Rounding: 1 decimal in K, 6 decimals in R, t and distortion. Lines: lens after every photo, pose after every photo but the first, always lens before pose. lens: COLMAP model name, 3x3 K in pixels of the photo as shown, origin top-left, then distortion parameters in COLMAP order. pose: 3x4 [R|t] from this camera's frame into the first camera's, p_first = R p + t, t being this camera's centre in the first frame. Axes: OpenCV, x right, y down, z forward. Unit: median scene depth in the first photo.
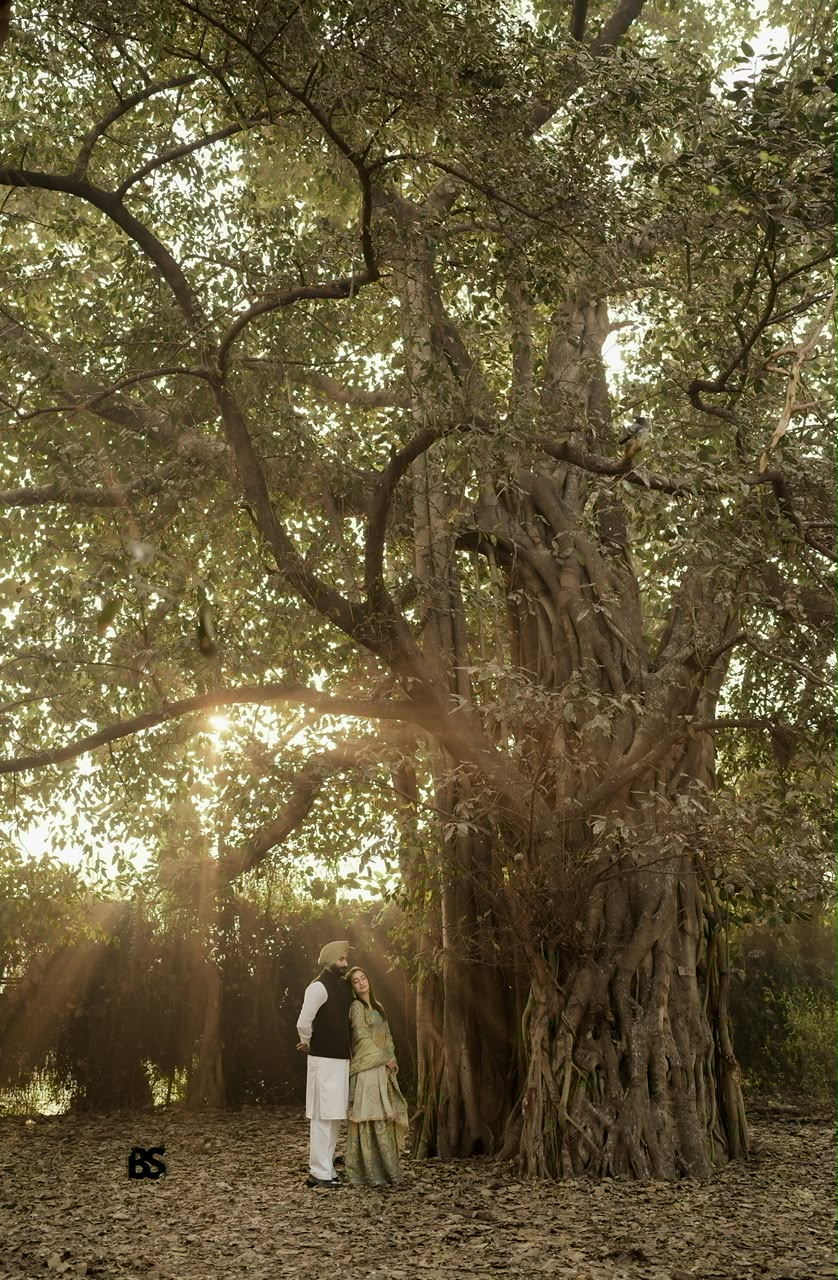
lens RADIAL K [[1253.4, 0, 394.8], [0, 1253.4, 624.5], [0, 0, 1]] dist [-0.039919, 0.119523]
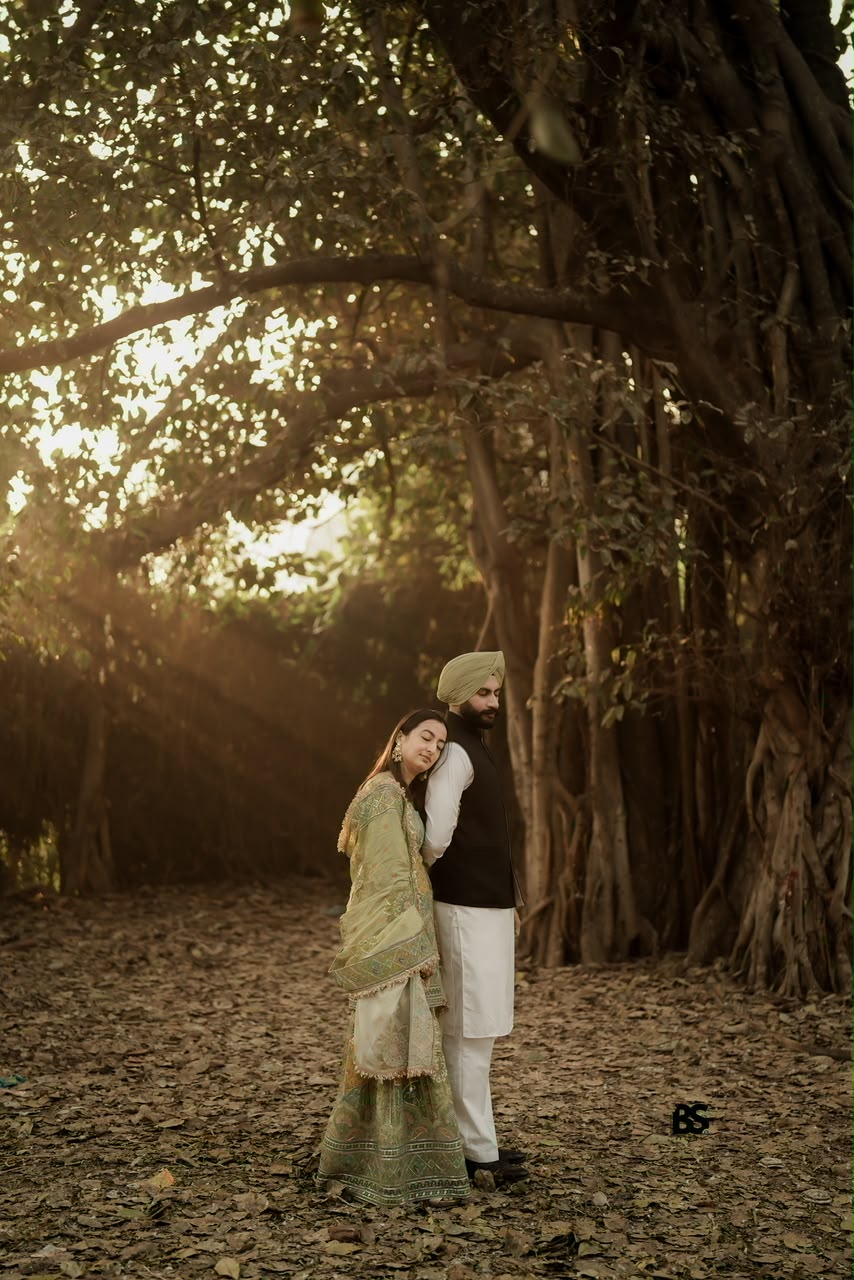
lens RADIAL K [[1754.9, 0, 420.0], [0, 1754.9, 647.9], [0, 0, 1]] dist [-0.128713, 0.871914]
pose [[0.964154, 0.008386, 0.265209, -0.336679], [-0.075557, 0.966799, 0.244113, 0.026475], [-0.254357, -0.255401, 0.932777, 0.167979]]
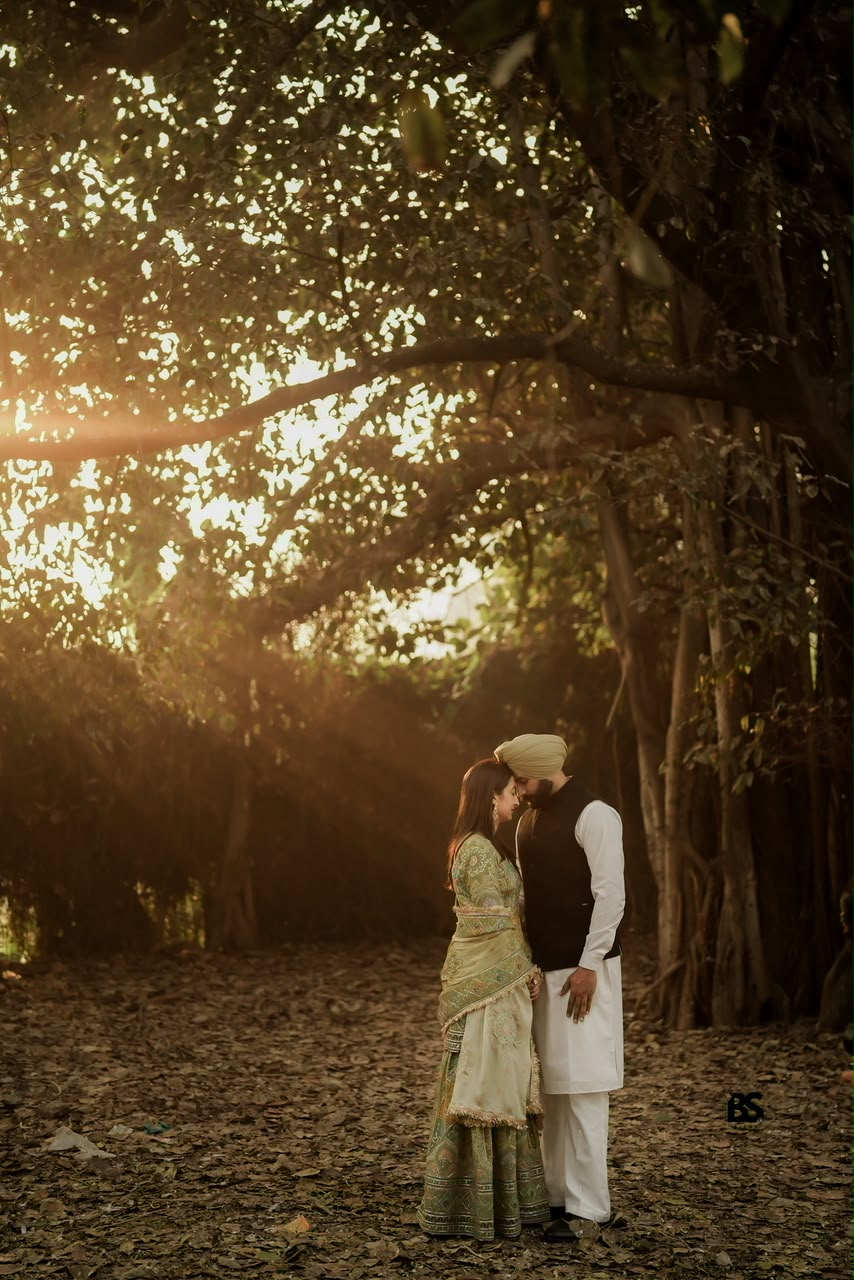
lens RADIAL K [[1739.1, 0, 432.0], [0, 1739.1, 647.0], [0, 0, 1]] dist [-0.137563, 0.926957]
pose [[0.981154, 0.021130, 0.192068, -0.337657], [-0.062803, 0.974908, 0.213566, 0.019462], [-0.182736, -0.221604, 0.957862, 0.148331]]
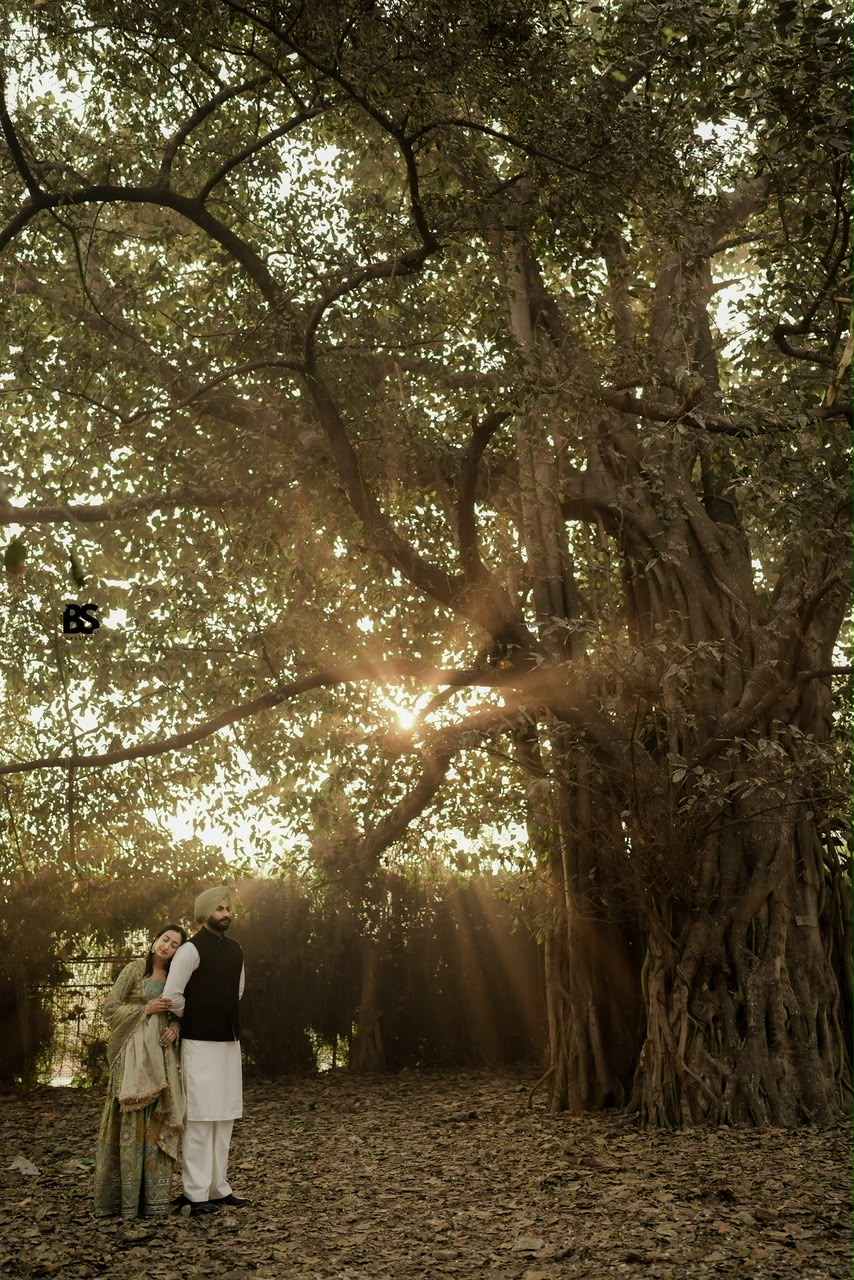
lens RADIAL K [[1208.0, 0, 430.8], [0, 1208.0, 644.5], [0, 0, 1]] dist [-0.045385, 0.124588]
pose [[0.990325, -0.063799, -0.123233, 0.072144], [0.066368, 0.997653, 0.016852, 0.022497], [0.121868, -0.024868, 0.992235, 0.019595]]
